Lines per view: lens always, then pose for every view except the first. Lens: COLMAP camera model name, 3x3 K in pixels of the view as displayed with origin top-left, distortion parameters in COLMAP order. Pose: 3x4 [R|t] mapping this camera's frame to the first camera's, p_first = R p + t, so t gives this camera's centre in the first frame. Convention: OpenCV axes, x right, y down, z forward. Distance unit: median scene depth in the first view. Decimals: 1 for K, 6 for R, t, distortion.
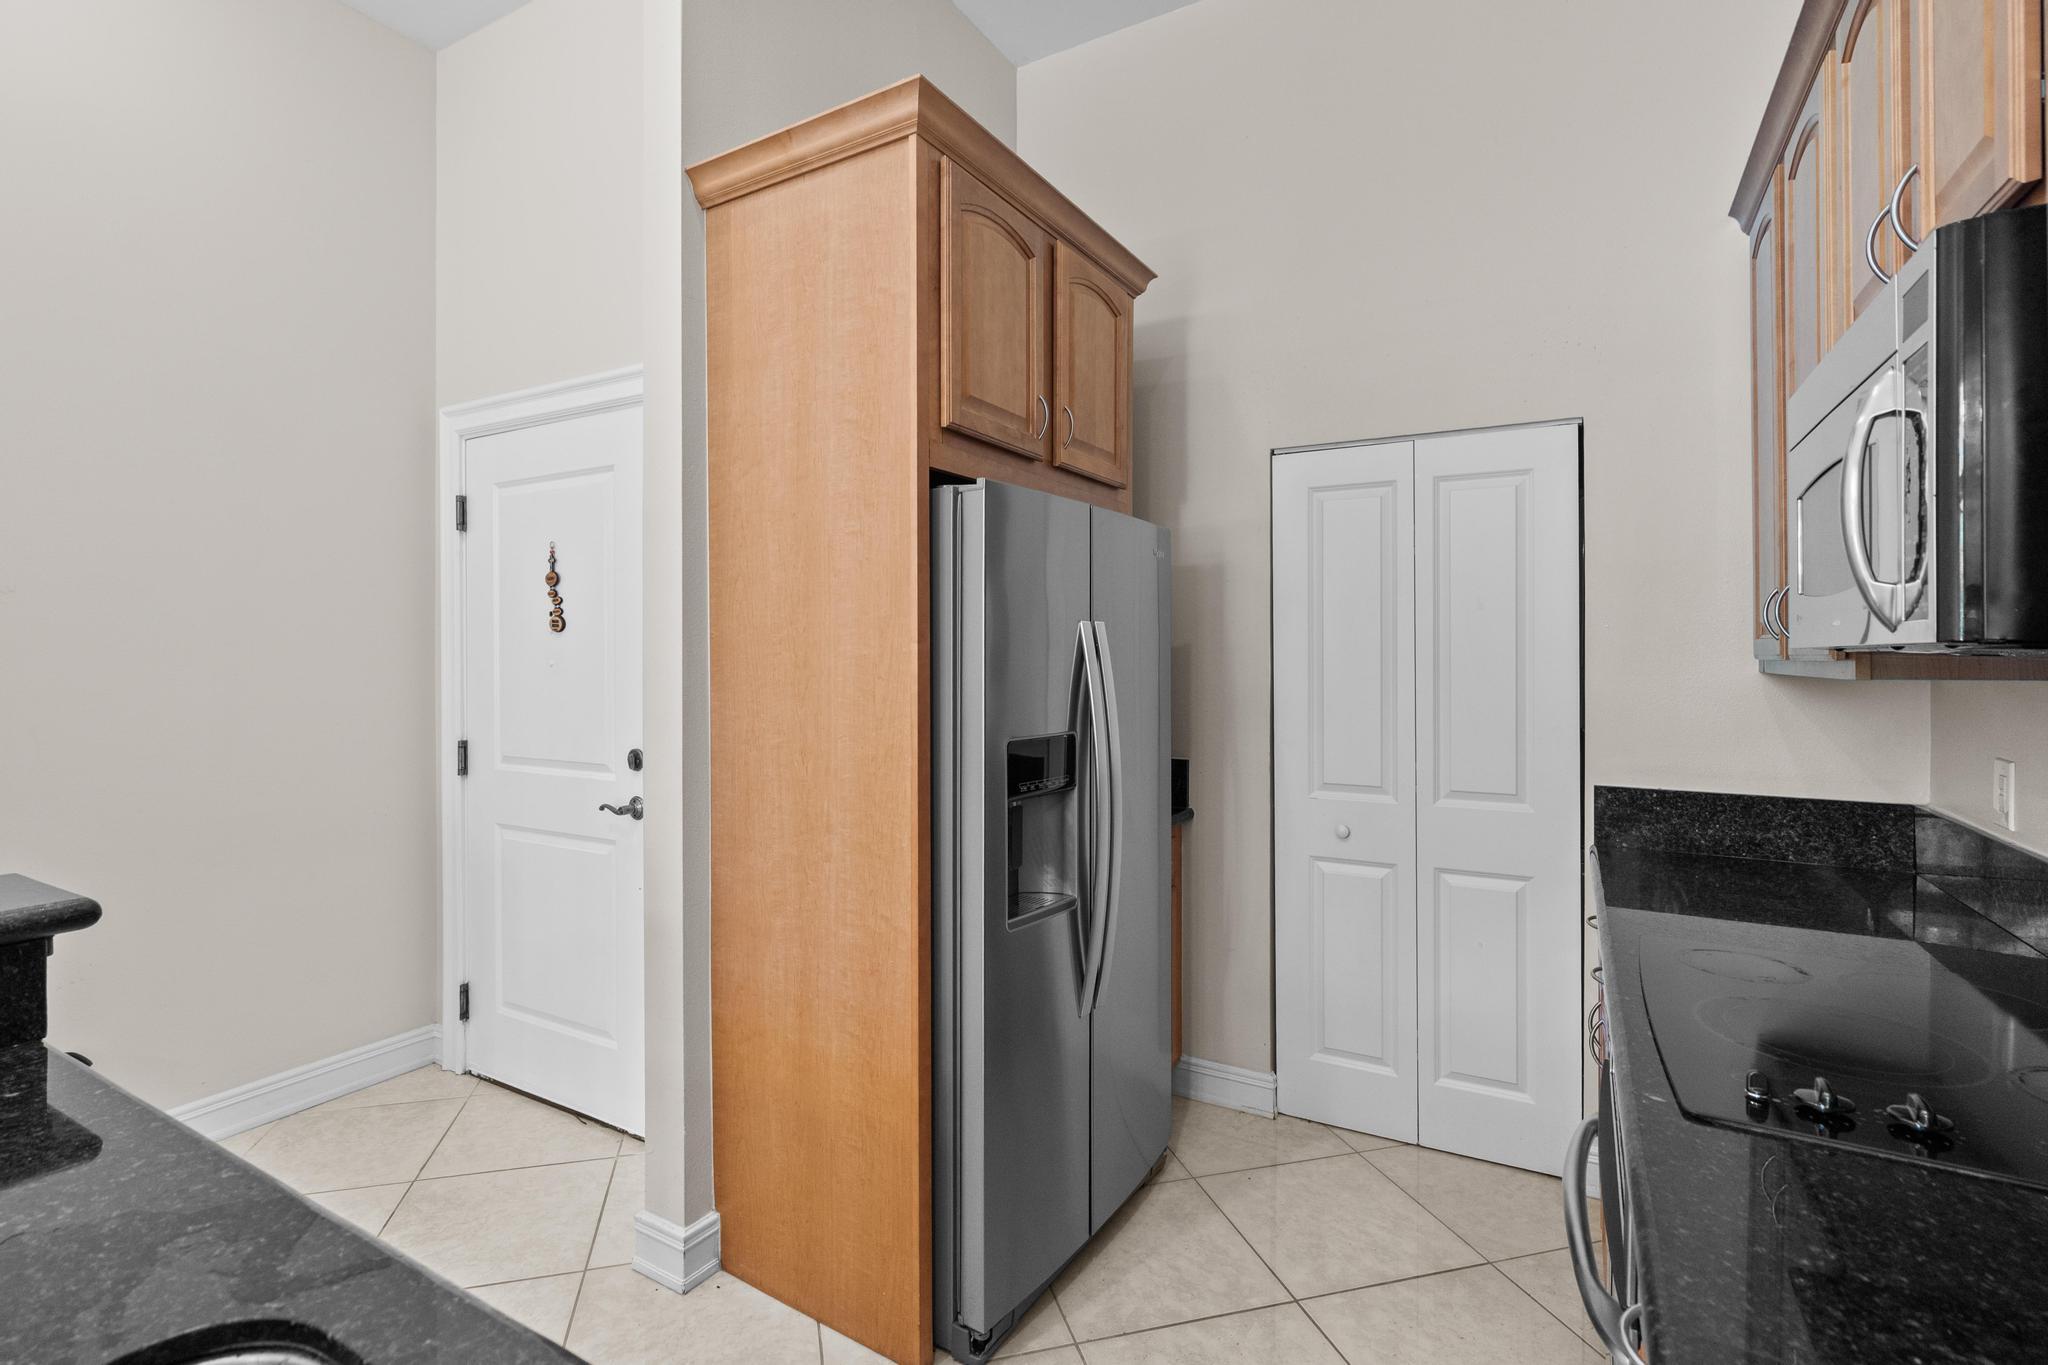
lens RADIAL K [[948.6, 0, 1020.8], [0, 948.6, 651.5], [0, 0, 1]] dist [0.000181, 0.000855]
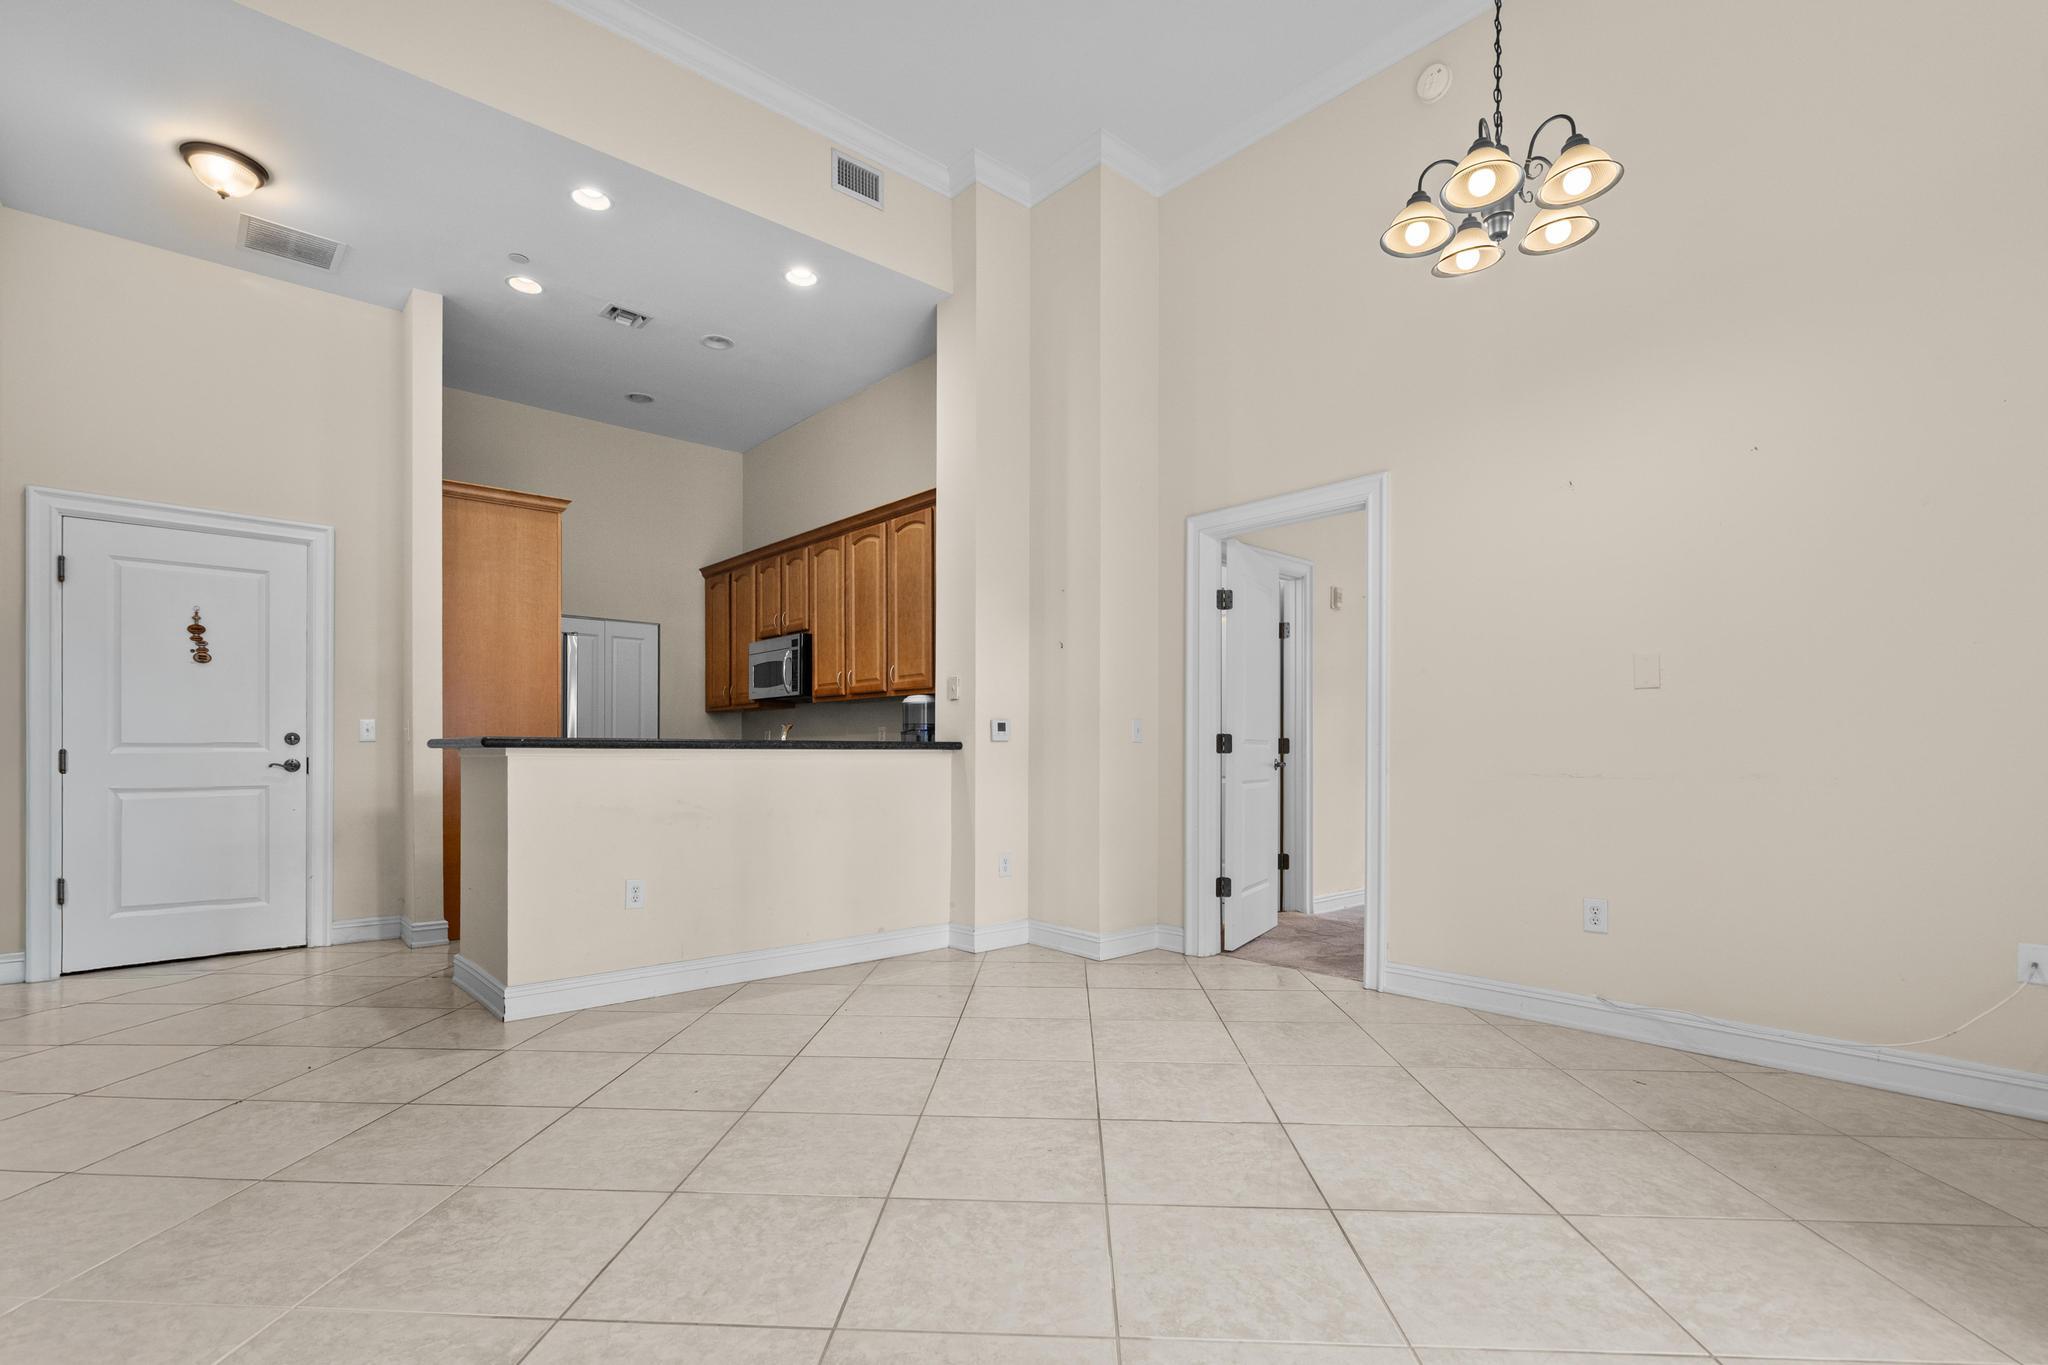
lens RADIAL K [[948.6, 0, 1019.5], [0, 948.6, 745.7], [0, 0, 1]] dist [0.000181, 0.000855]
pose [[0.297206, 0.004587, 0.954802, -1.886997], [-0.007063, 0.999972, -0.002605, 0.134070], [-0.954787, -0.005969, 0.297230, -0.941406]]
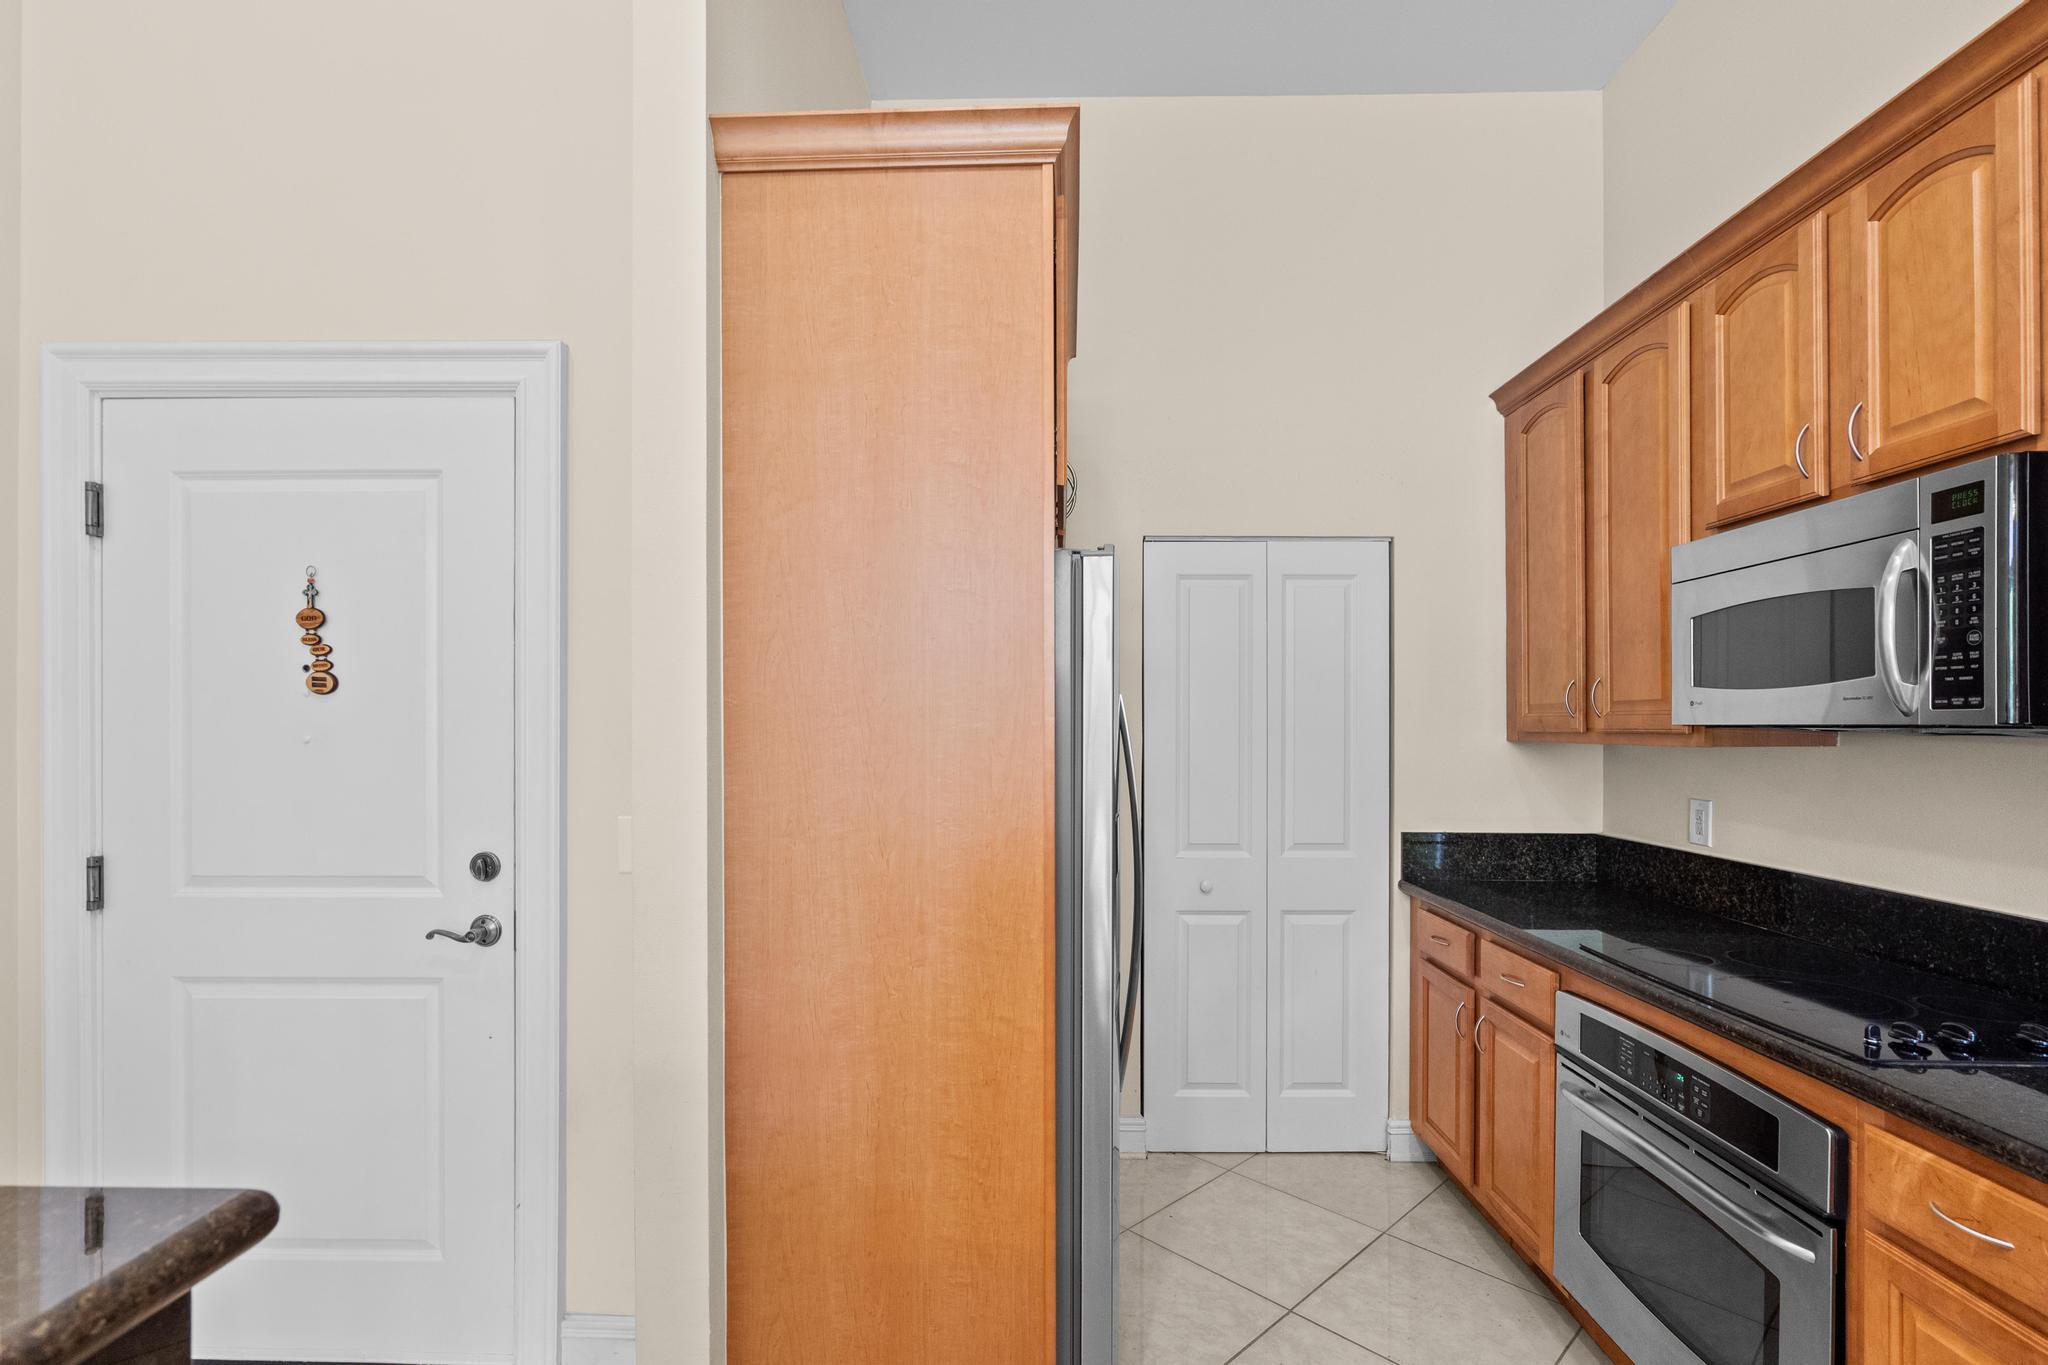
lens RADIAL K [[948.6, 0, 1005.8], [0, 948.6, 721.1], [0, 0, 1]] dist [0.000181, 0.000855]
pose [[0.874871, 0.002620, 0.484349, -0.450357], [-0.004449, 0.999987, 0.002628, -0.005560], [-0.484336, -0.004454, 0.874871, 0.160031]]
